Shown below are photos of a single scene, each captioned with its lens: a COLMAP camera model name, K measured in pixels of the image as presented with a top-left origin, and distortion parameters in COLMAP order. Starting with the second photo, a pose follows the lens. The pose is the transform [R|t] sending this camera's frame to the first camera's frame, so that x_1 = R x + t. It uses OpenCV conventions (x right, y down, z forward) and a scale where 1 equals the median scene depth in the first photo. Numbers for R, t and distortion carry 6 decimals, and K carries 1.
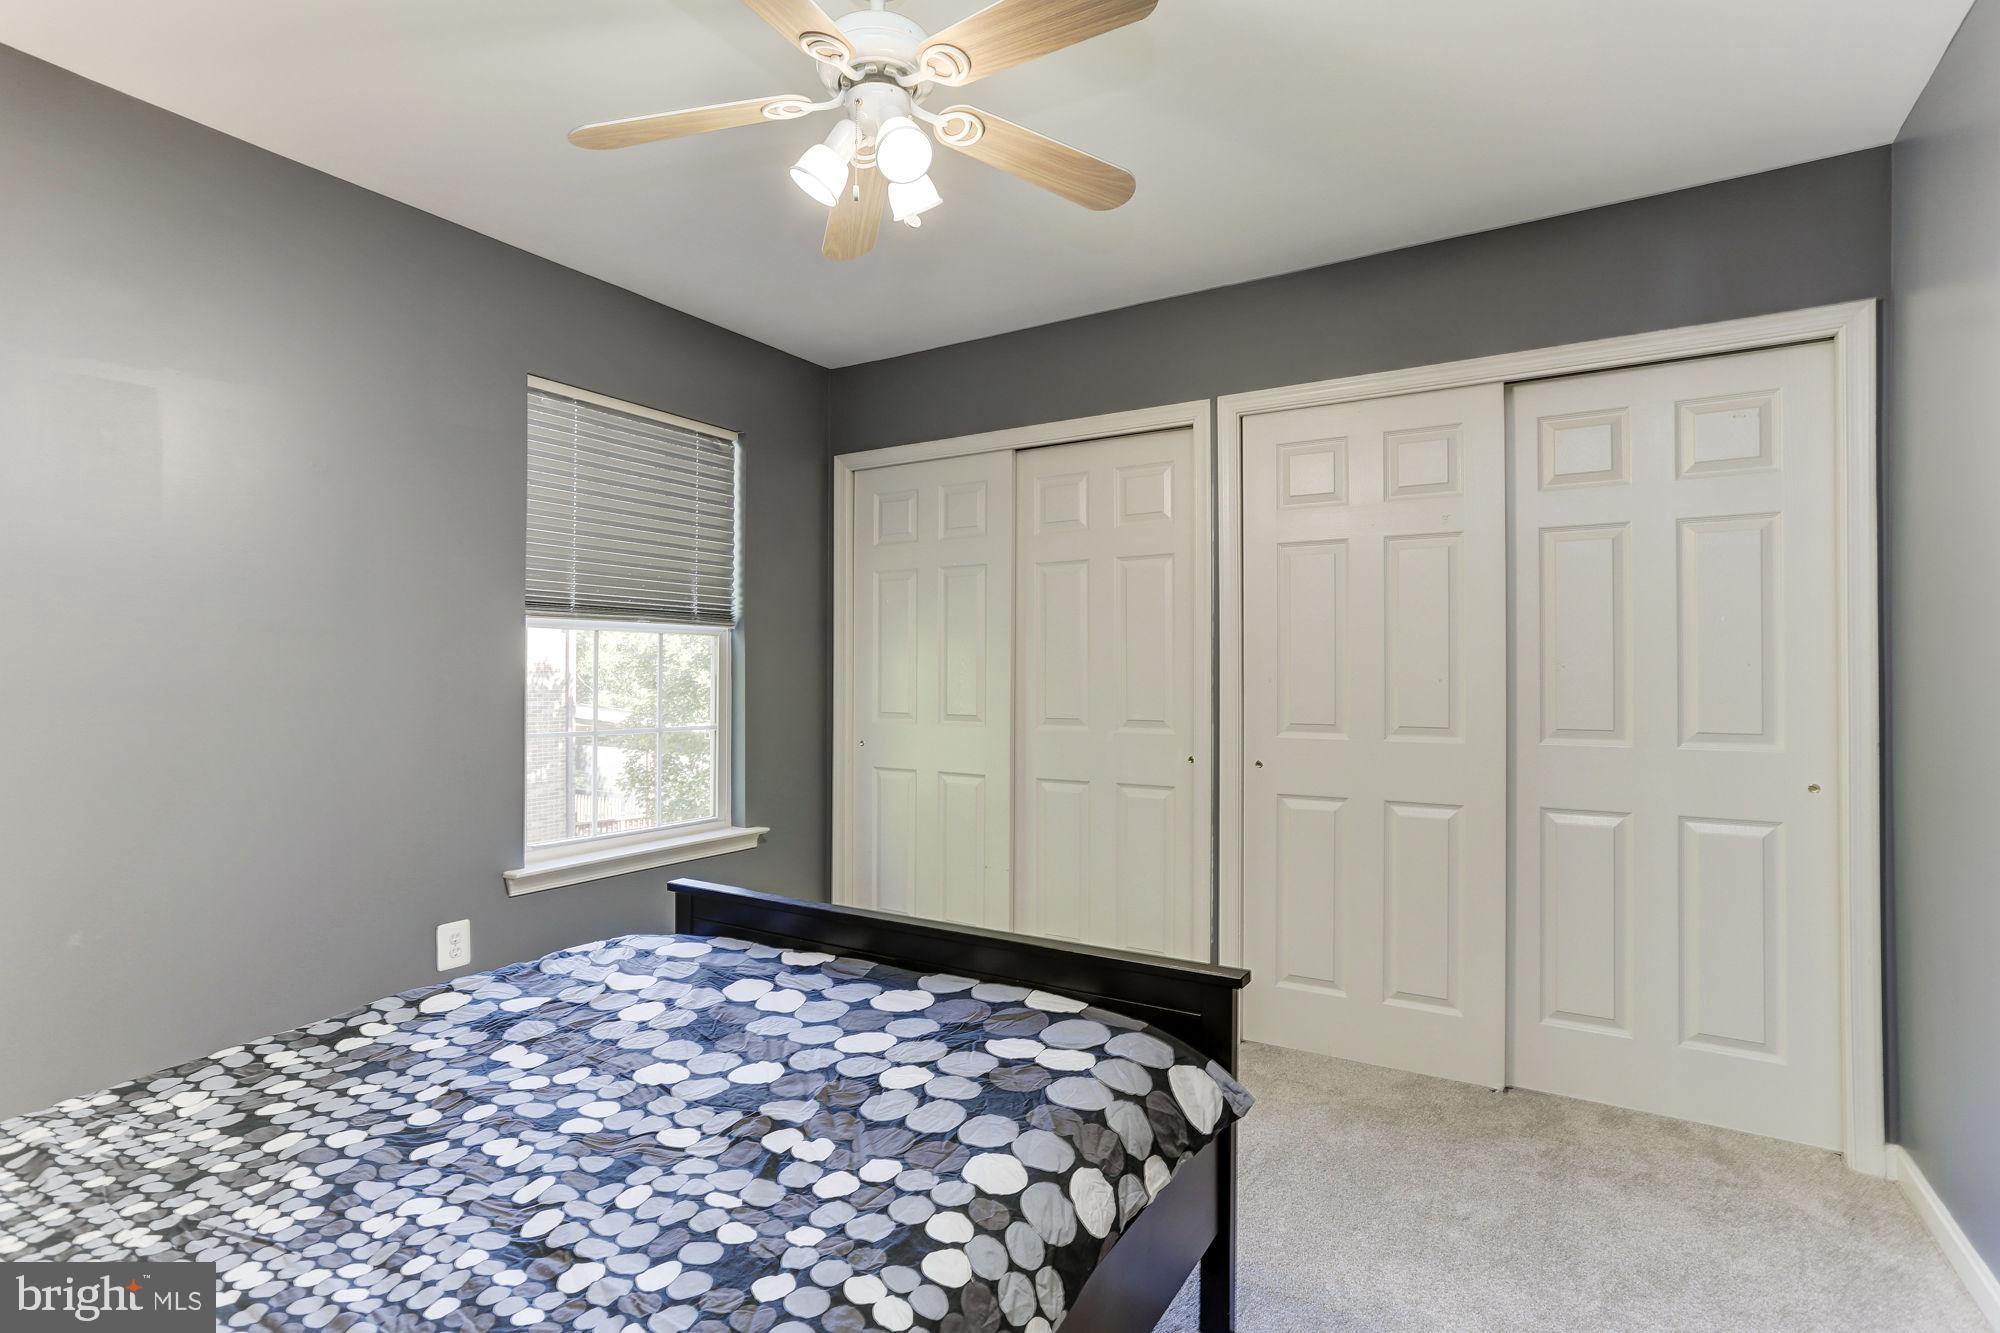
lens RADIAL K [[980.1, 0, 1008.5], [0, 980.1, 659.2], [0, 0, 1]] dist [-0.000840, 0.002579]
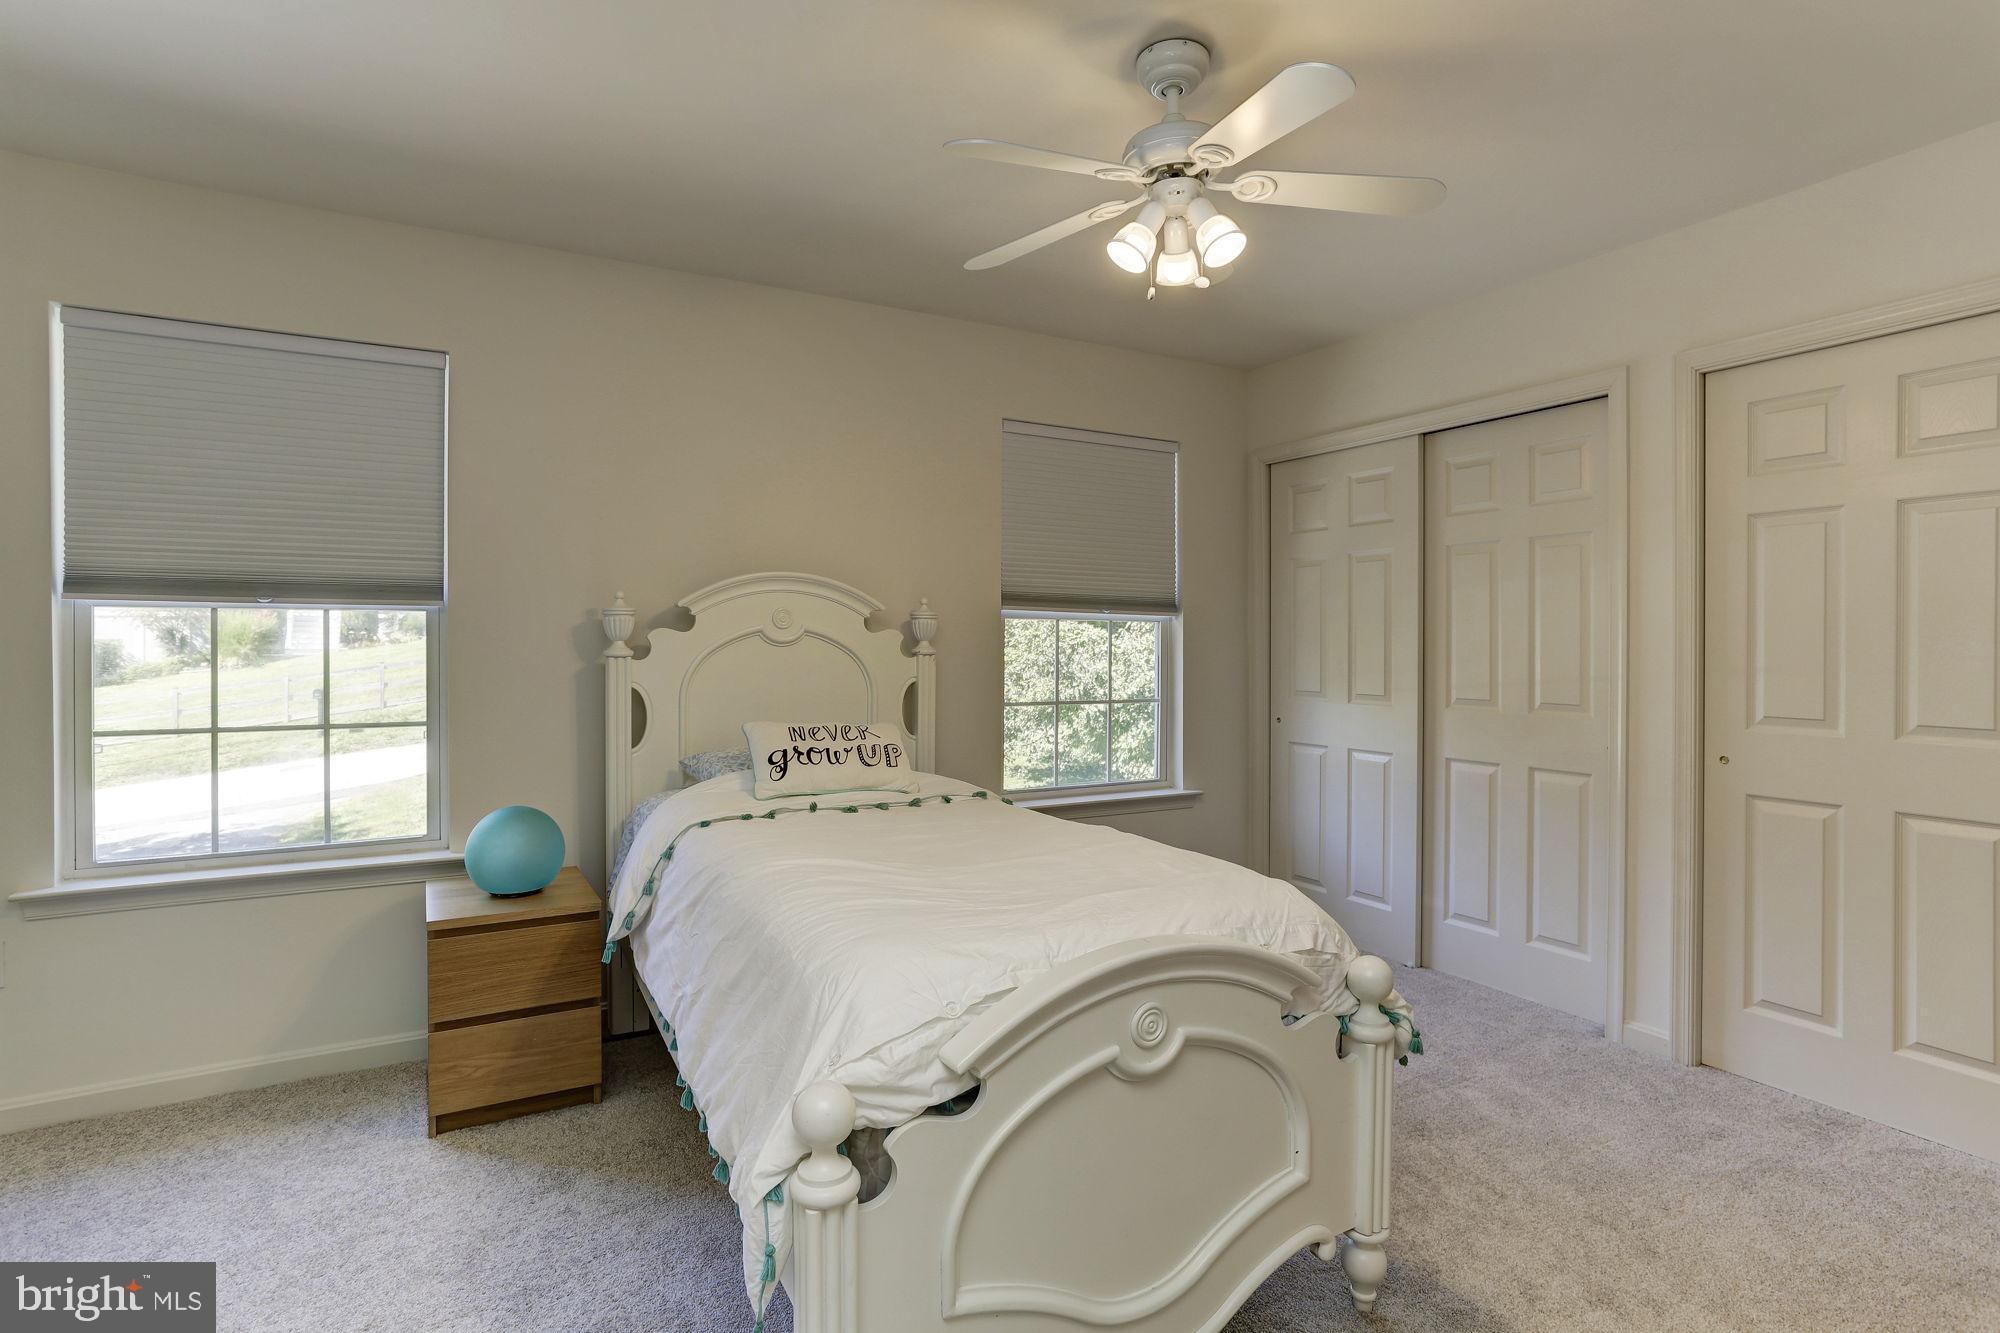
lens RADIAL K [[980.1, 0, 997.1], [0, 980.1, 662.9], [0, 0, 1]] dist [-0.000840, 0.002579]
pose [[0.868287, 0.018571, -0.495715, 0.387202], [-0.007244, 0.999667, 0.024762, -0.002760], [0.496010, -0.017909, 0.868132, -0.255816]]
